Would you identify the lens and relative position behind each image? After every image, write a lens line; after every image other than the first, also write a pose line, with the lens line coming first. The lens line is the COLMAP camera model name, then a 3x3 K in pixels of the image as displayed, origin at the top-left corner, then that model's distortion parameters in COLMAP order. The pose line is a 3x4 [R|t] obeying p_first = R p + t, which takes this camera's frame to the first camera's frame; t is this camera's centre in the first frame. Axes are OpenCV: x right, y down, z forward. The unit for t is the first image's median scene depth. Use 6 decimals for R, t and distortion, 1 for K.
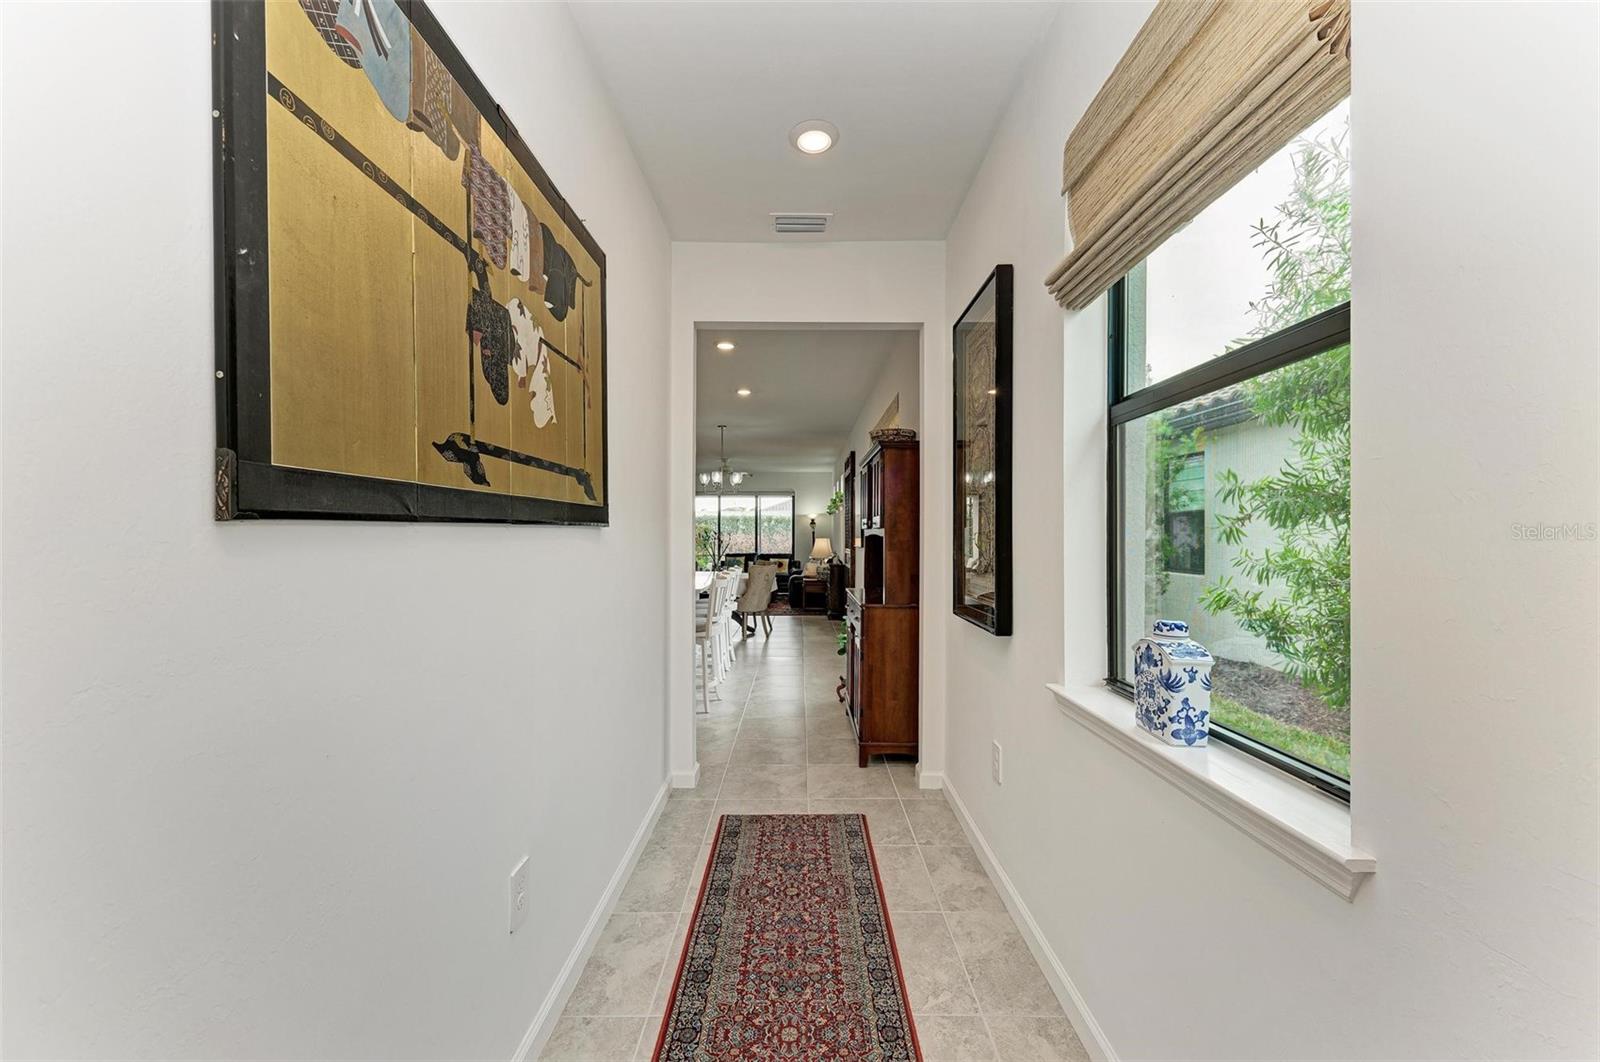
lens RADIAL K [[624.4, 0, 797.4], [0, 624.4, 539.8], [0, 0, 1]] dist [0.013666, -0.000287]
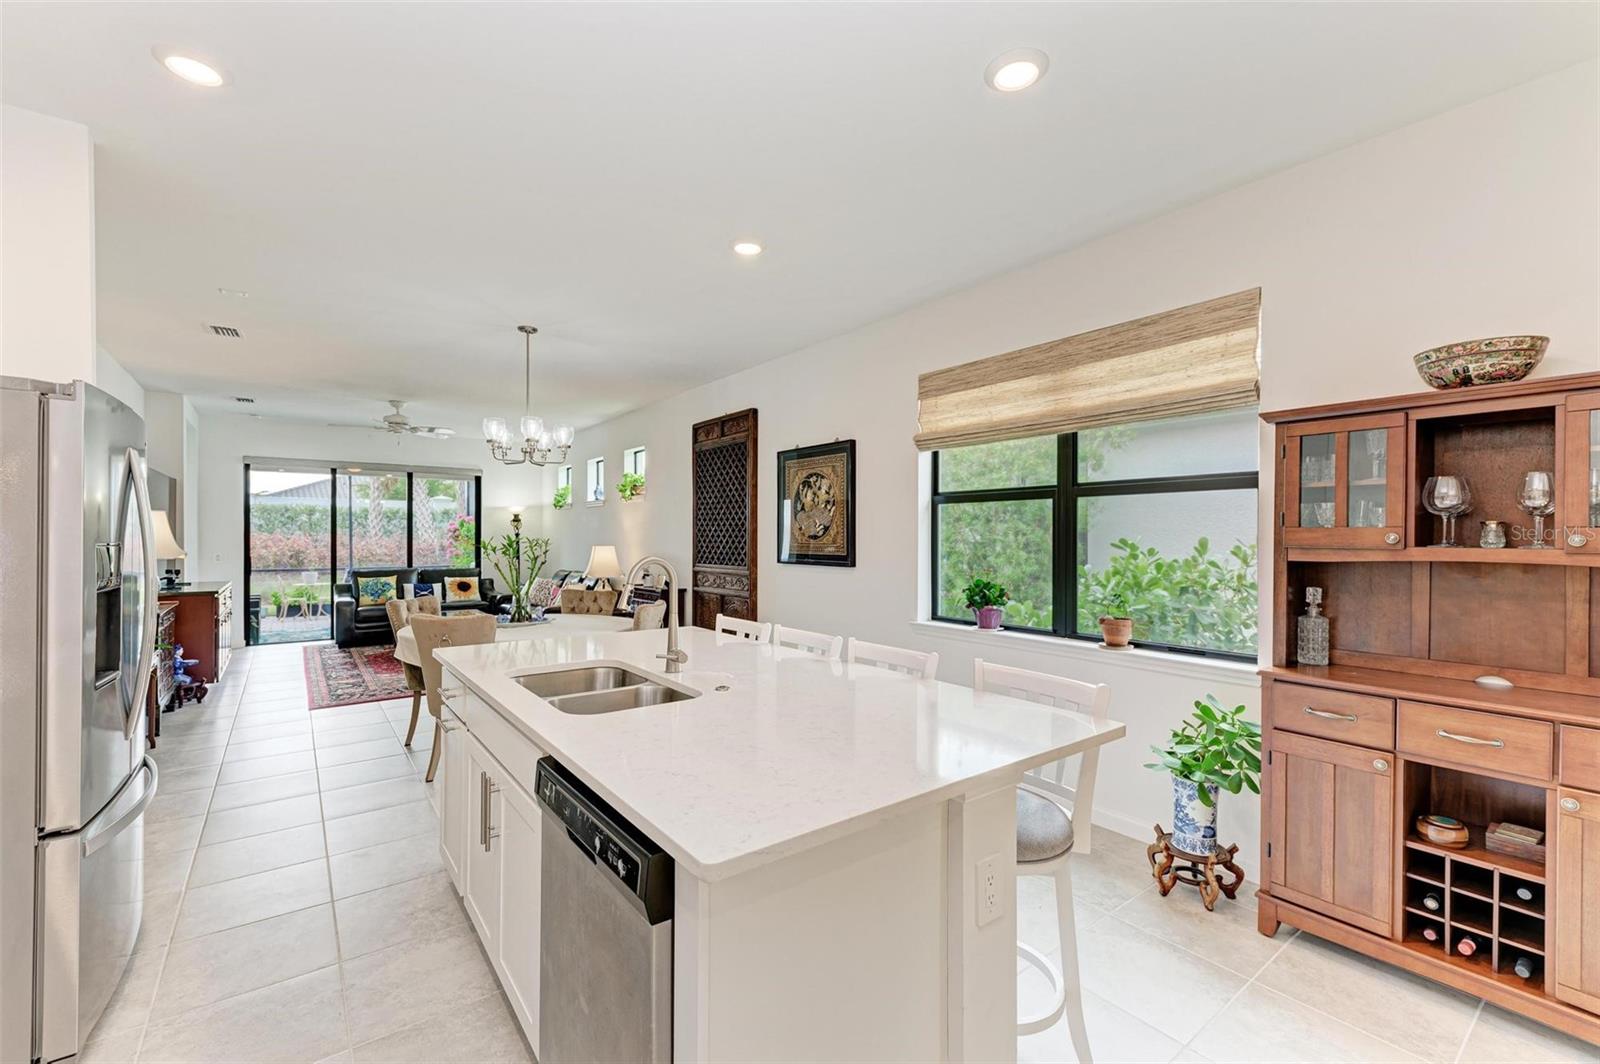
lens RADIAL K [[665.3, 0, 799.9], [0, 665.3, 540.7], [0, 0, 1]] dist [0.022205, -0.007729]
pose [[0.792831, -0.001584, 0.609440, -0.168983], [-0.000528, 0.999994, 0.003287, -0.008183], [-0.609442, -0.002928, 0.792825, 0.276457]]
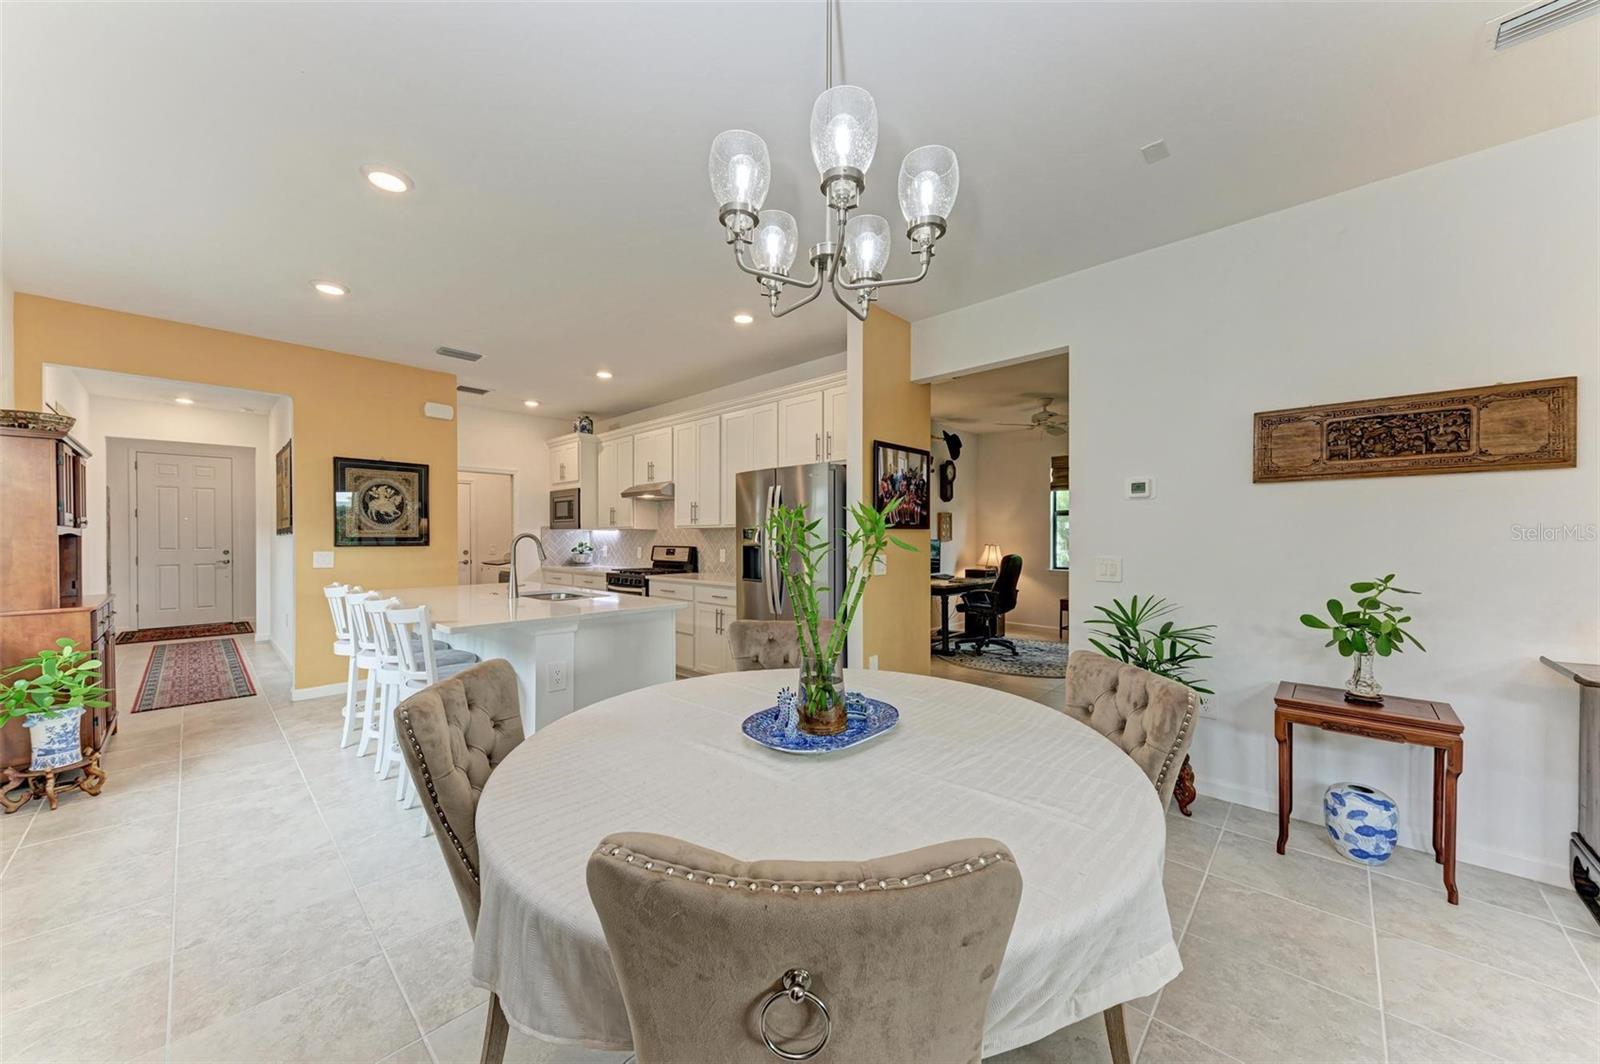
lens RADIAL K [[560.0, 0, 802.0], [0, 560.0, 539.8], [0, 0, 1]] dist [0.007860, -0.000066]
pose [[-0.677288, 0.002379, -0.735715, 0.000142], [-0.003305, 0.999975, 0.006276, -0.002898], [0.735711, 0.006682, -0.677263, 0.682129]]
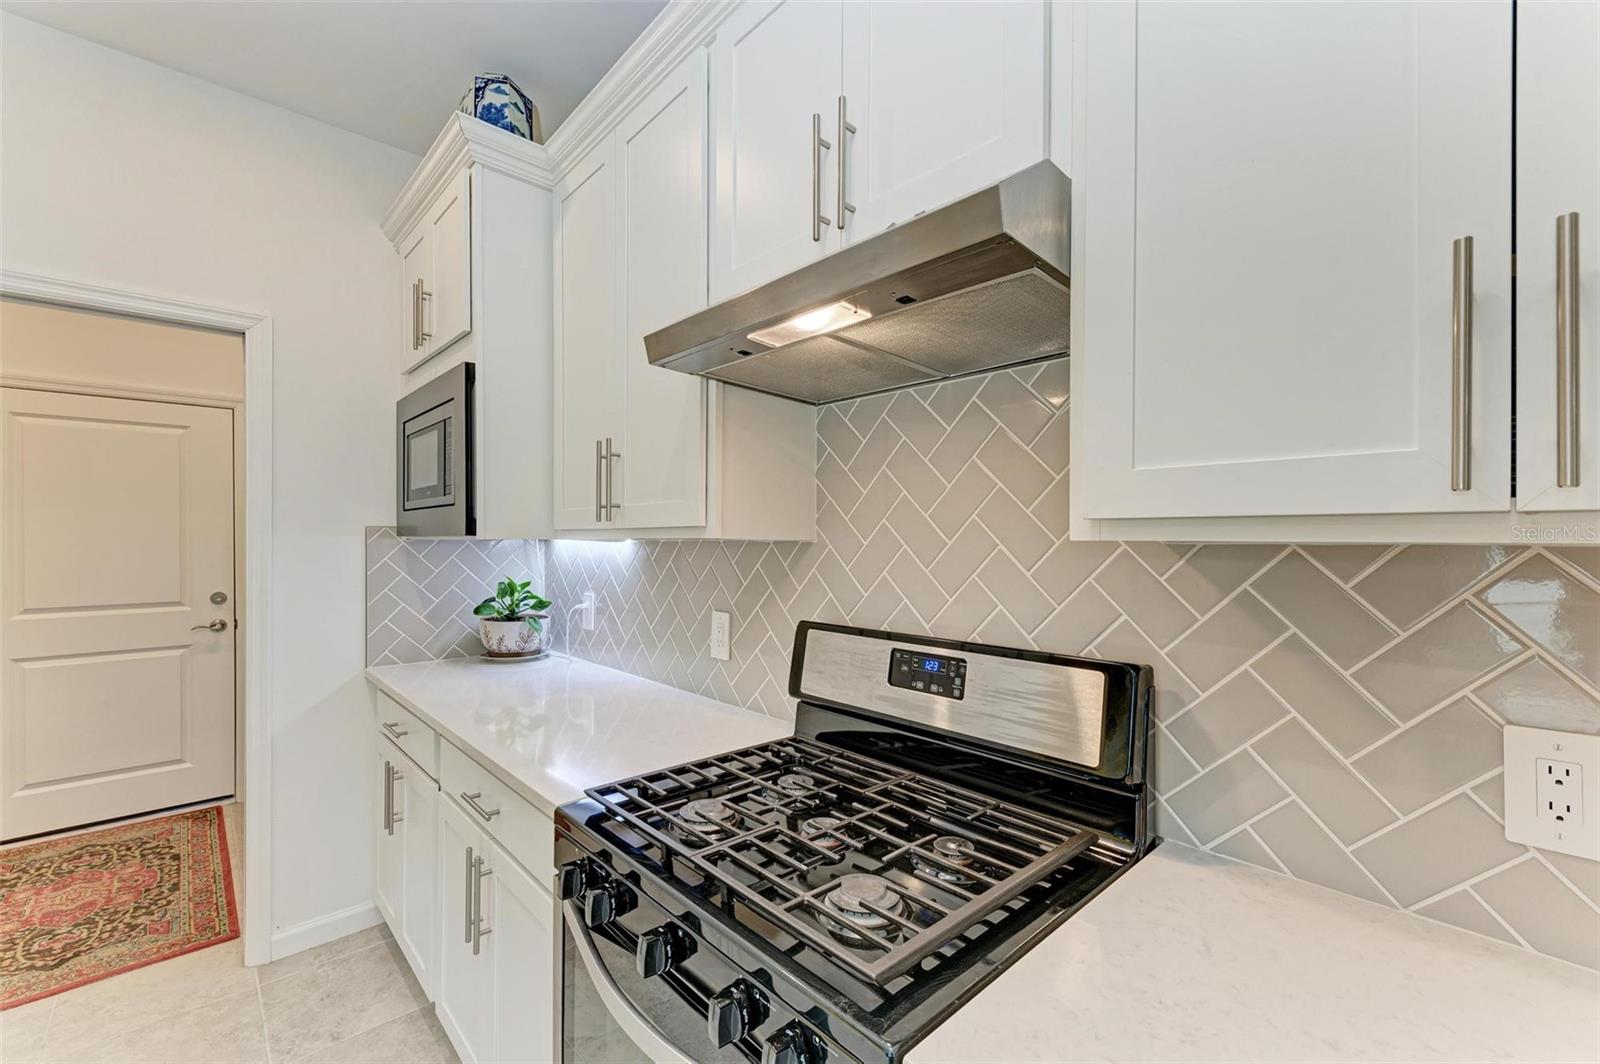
lens RADIAL K [[665.3, 0, 799.9], [0, 665.3, 540.7], [0, 0, 1]] dist [0.022205, -0.007729]
pose [[-0.733429, 0.002795, -0.679760, -0.178928], [-0.002296, 0.999976, 0.006588, -0.008690], [0.679762, 0.006392, -0.733405, 0.364317]]
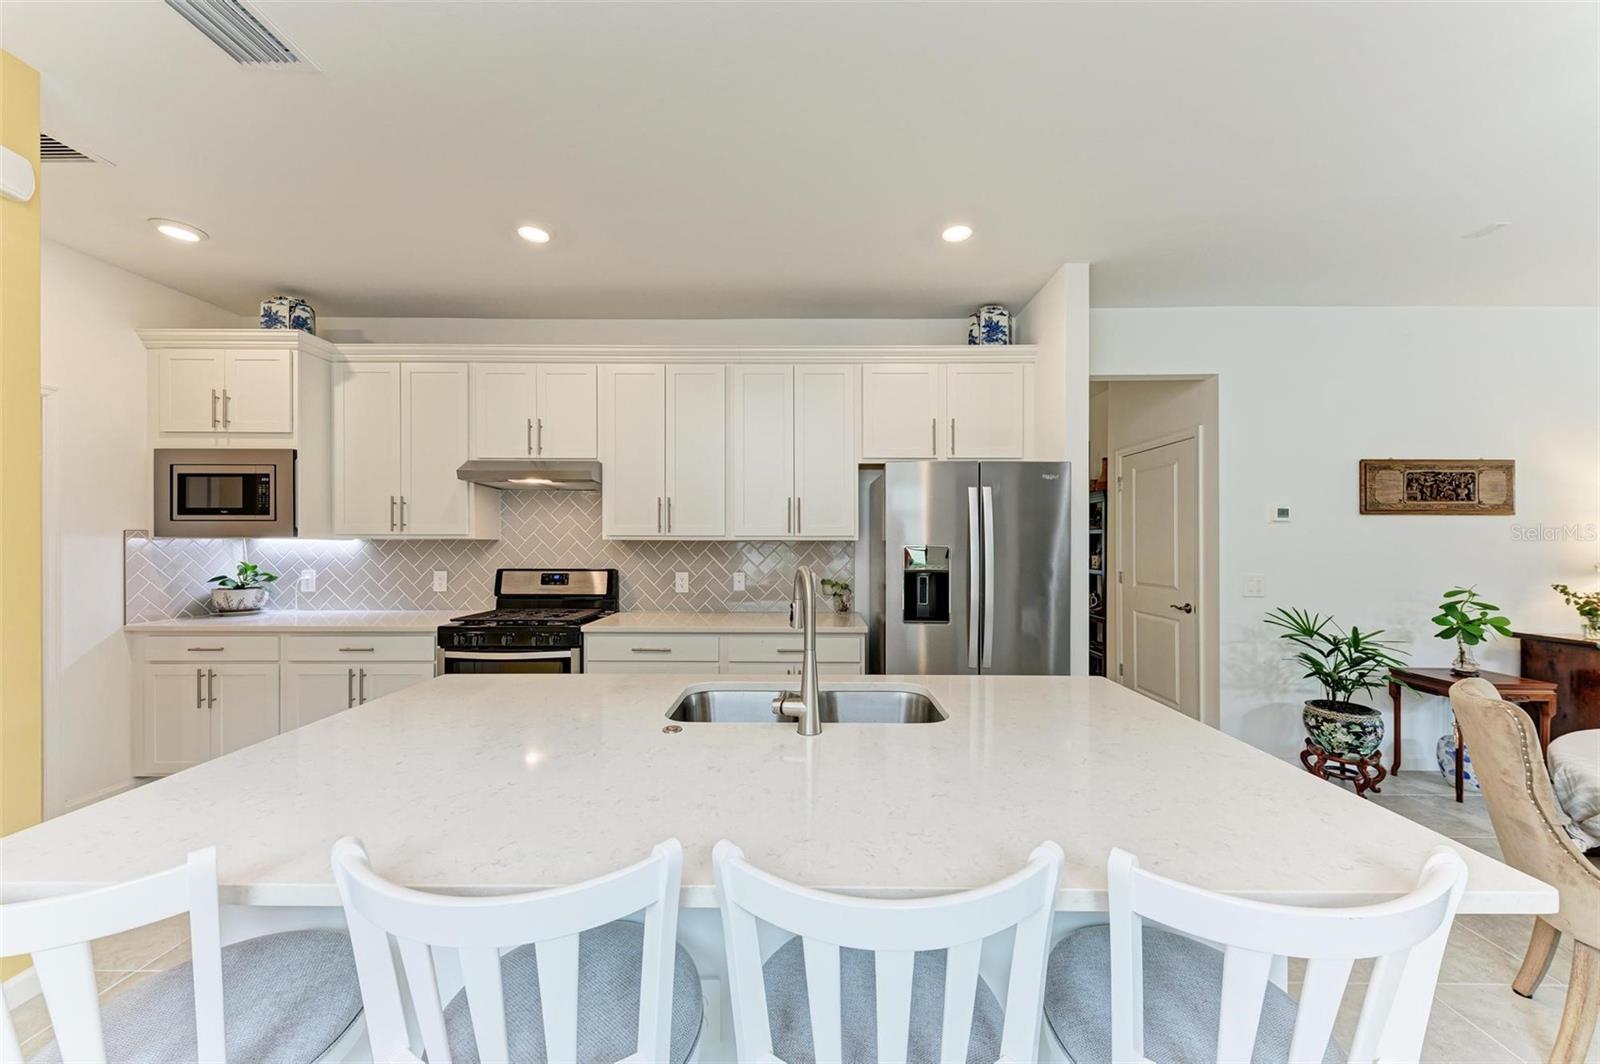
lens RADIAL K [[564.9, 0, 799.1], [0, 564.9, 541.9], [0, 0, 1]] dist [0.016901, -0.005762]
pose [[-0.004465, 0.001613, -0.999989, 0.003087], [-0.006645, 0.999977, 0.001642, -0.008358], [0.999968, 0.006652, -0.004454, 0.421510]]
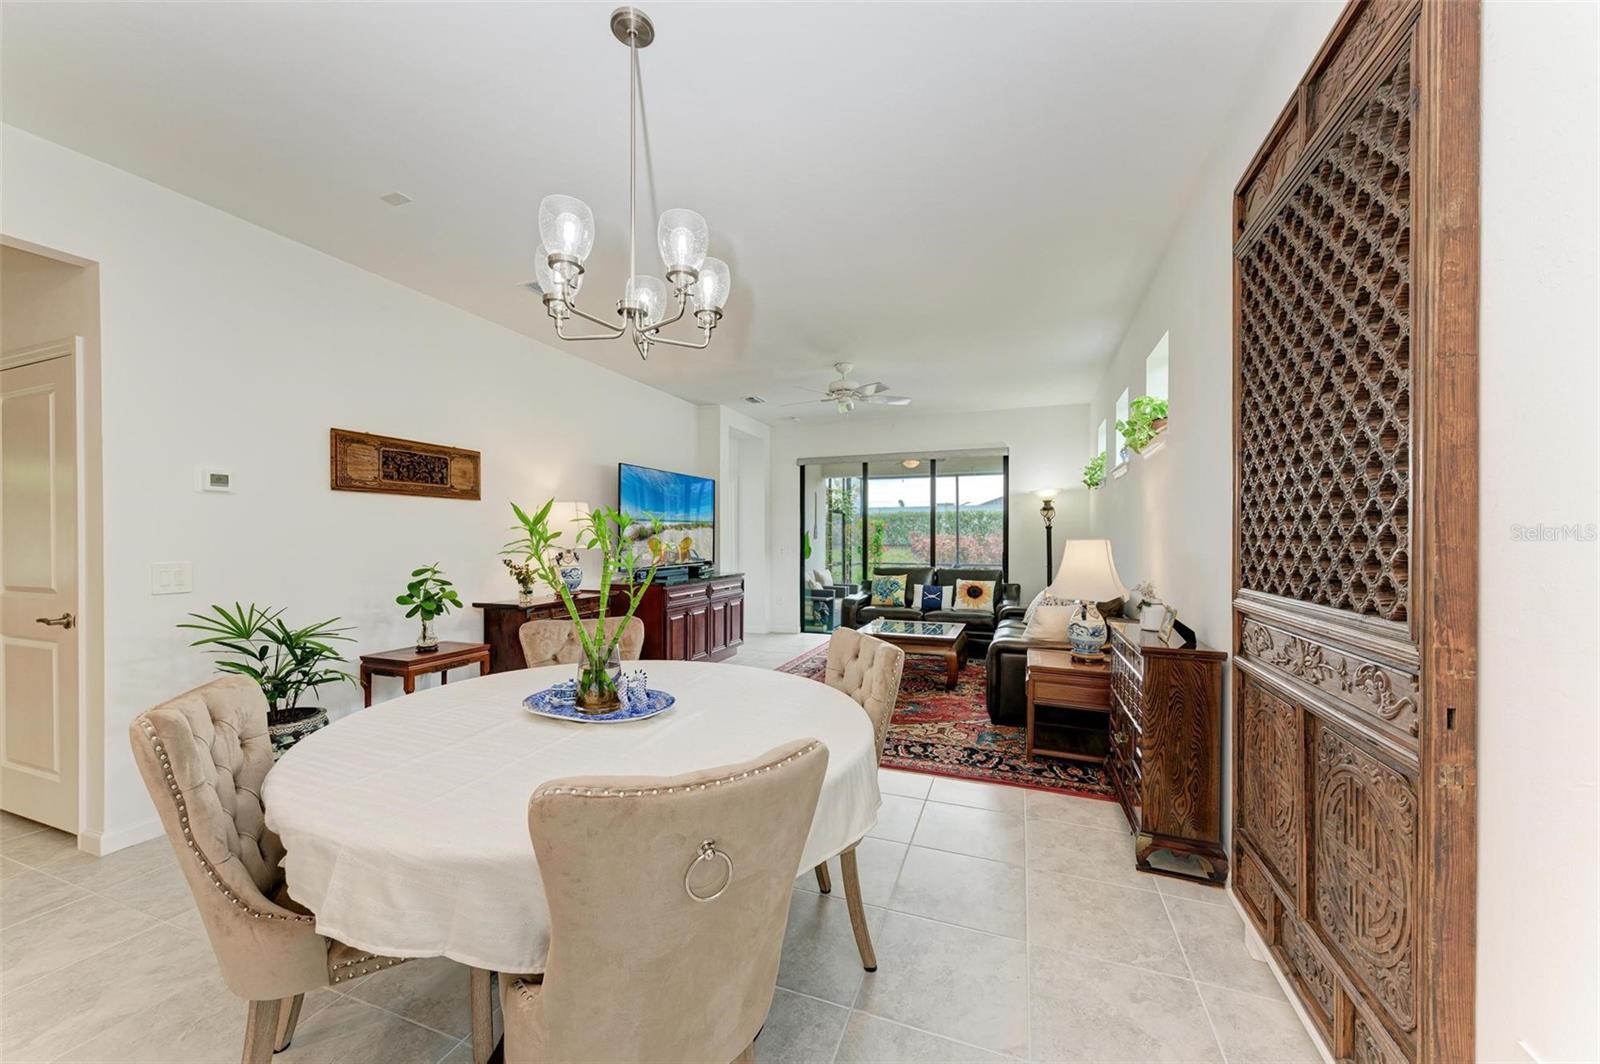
lens RADIAL K [[583.2, 0, 798.9], [0, 583.2, 541.8], [0, 0, 1]] dist [0.009751, -0.000099]
pose [[0.936316, 0.001691, -0.351154, 0.003130], [-0.000671, 0.999995, 0.003027, -0.002135], [0.351158, -0.002599, 0.936313, 0.515314]]
